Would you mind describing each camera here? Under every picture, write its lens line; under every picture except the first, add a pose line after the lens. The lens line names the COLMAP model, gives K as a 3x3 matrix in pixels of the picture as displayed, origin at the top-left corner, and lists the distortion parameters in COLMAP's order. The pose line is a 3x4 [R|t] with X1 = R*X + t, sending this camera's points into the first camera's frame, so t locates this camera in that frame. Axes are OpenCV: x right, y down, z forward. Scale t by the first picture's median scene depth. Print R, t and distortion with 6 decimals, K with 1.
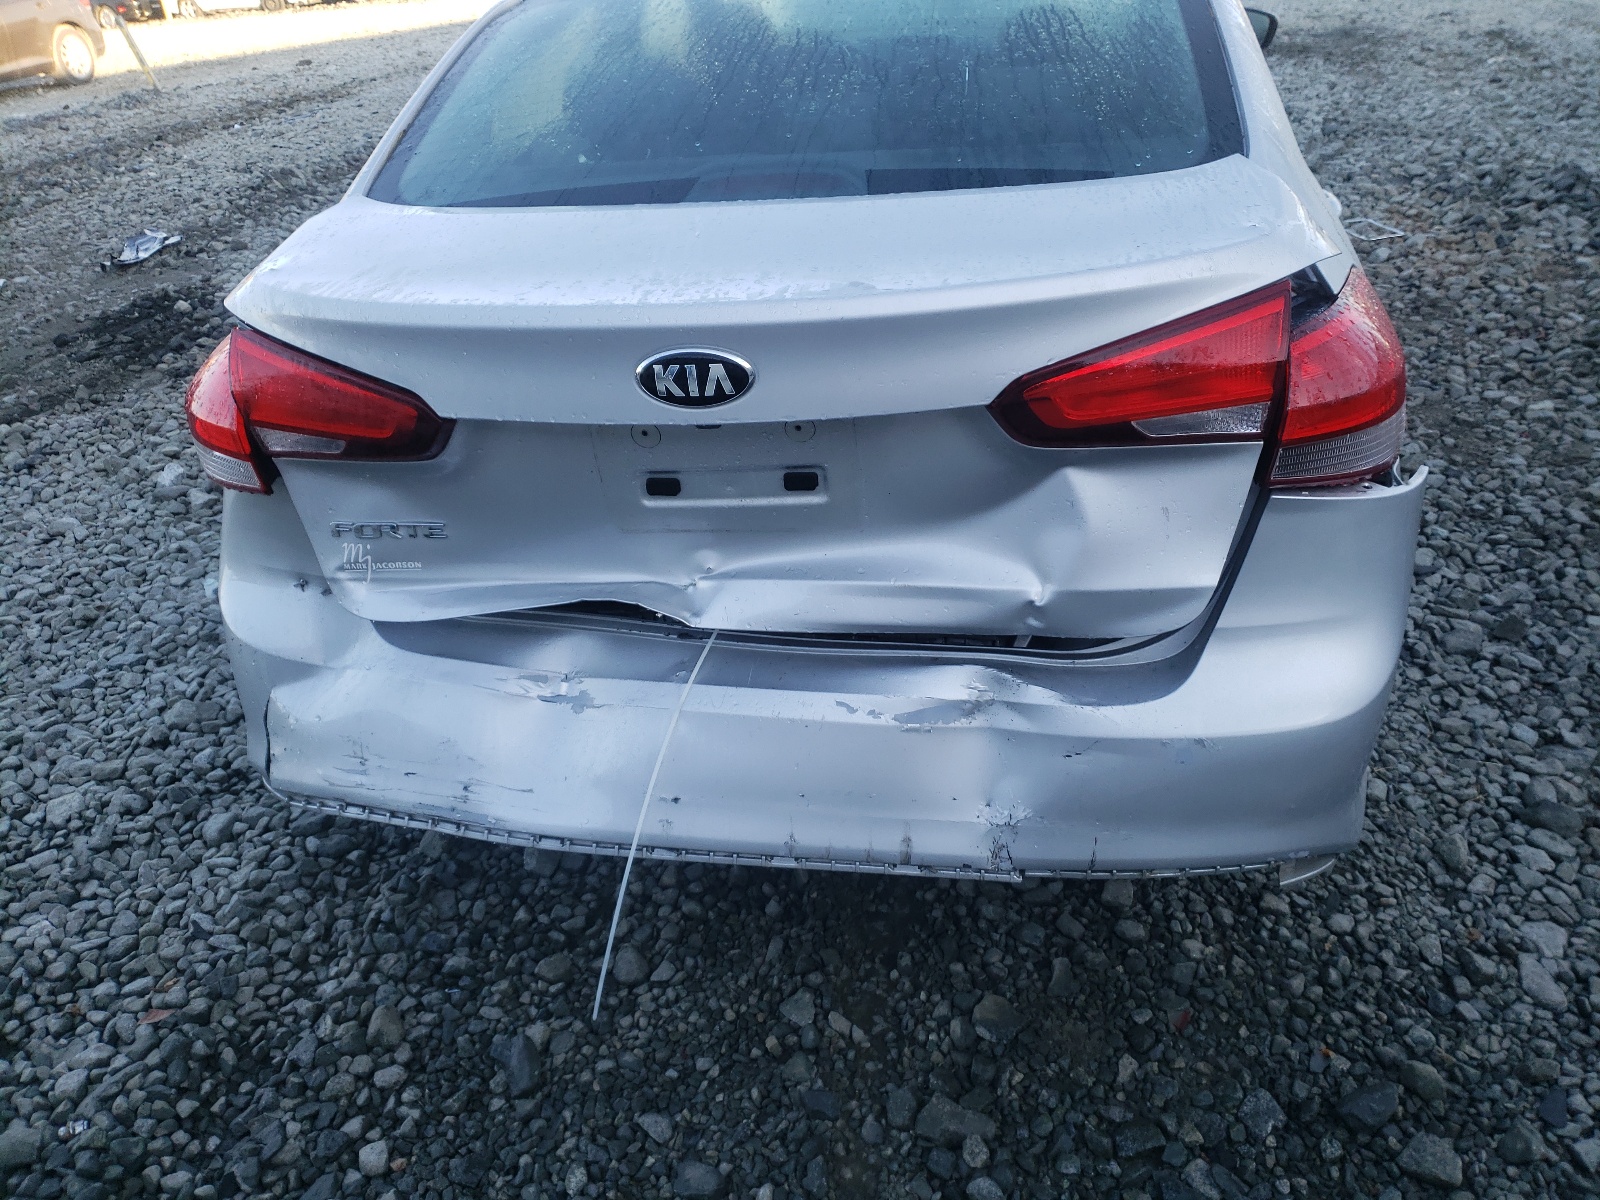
lens RADIAL K [[1395.1, 0, 800.0], [0, 1395.1, 600.0], [0, 0, 1]] dist [0.001267, -0.003253]
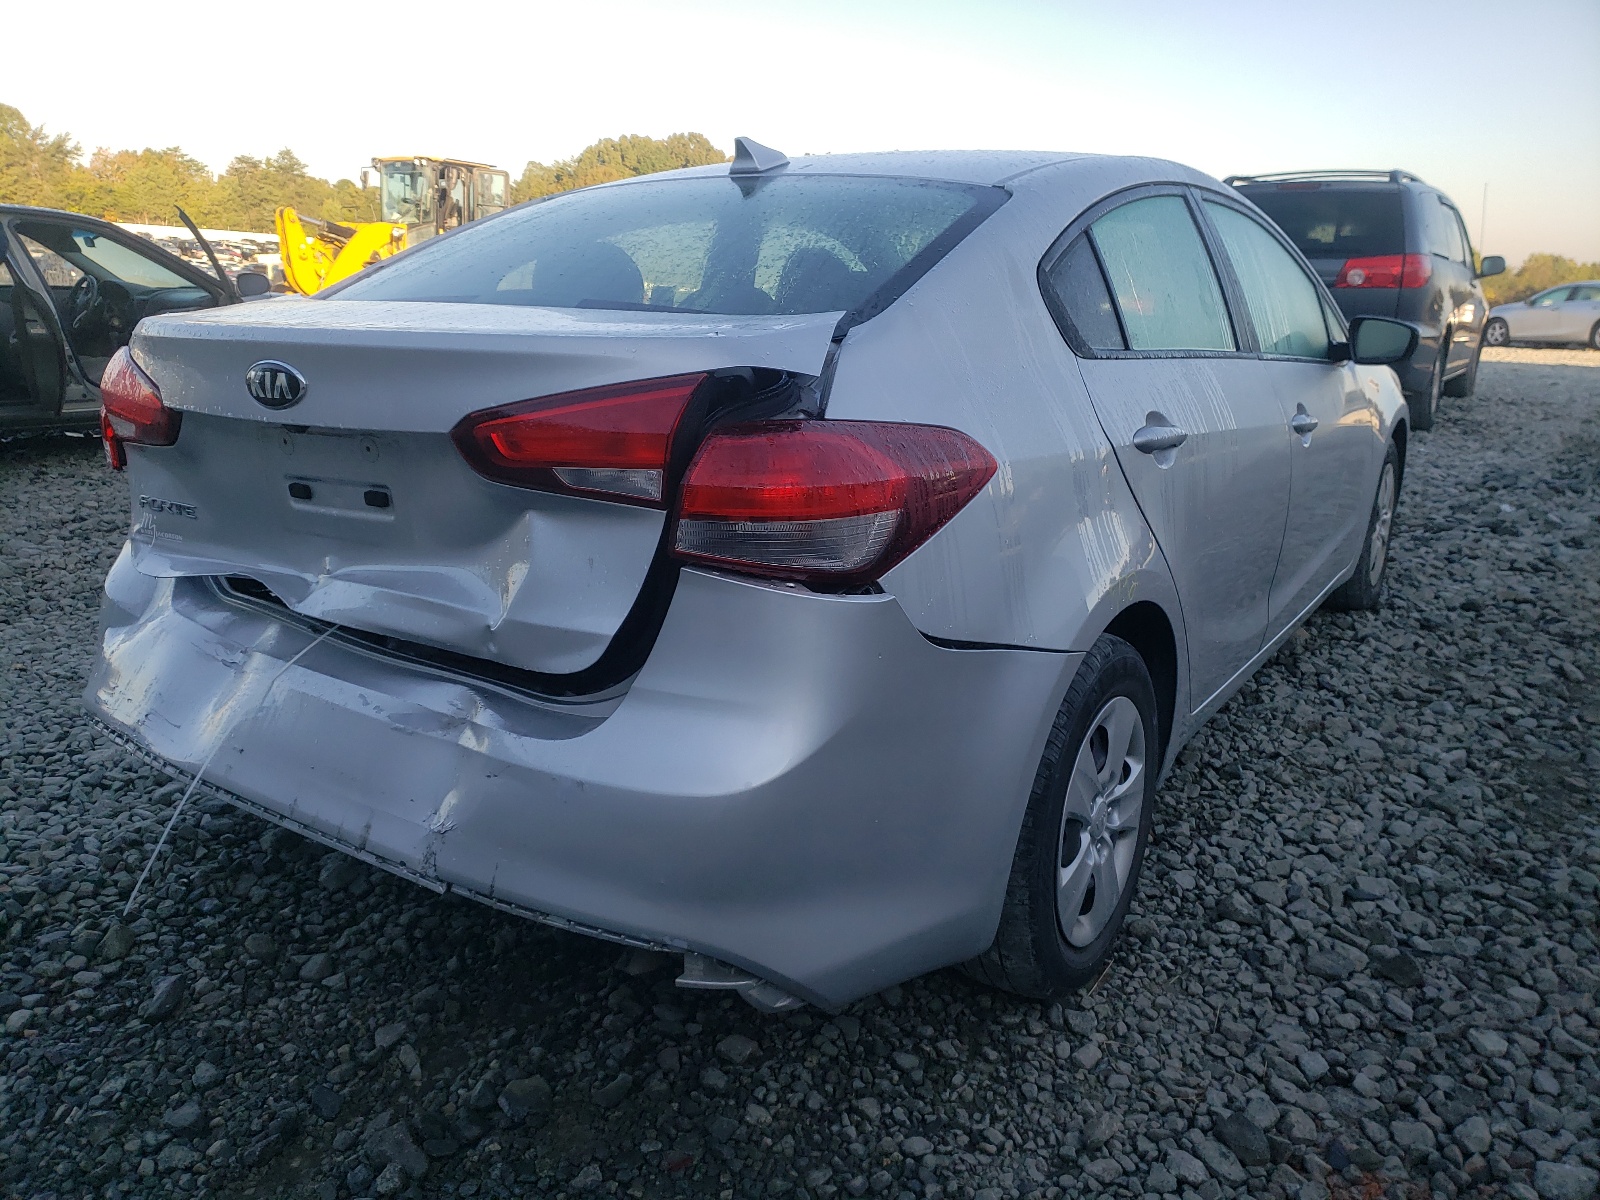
lens RADIAL K [[1402.9, 0, 800.0], [0, 1402.9, 600.0], [0, 0, 1]] dist [0.017637, 0.018429]
pose [[0.888446, 0.177978, -0.423069, 0.818408], [-0.279443, 0.940978, -0.190978, 0.120412], [0.364108, 0.287897, 0.885743, 0.083838]]
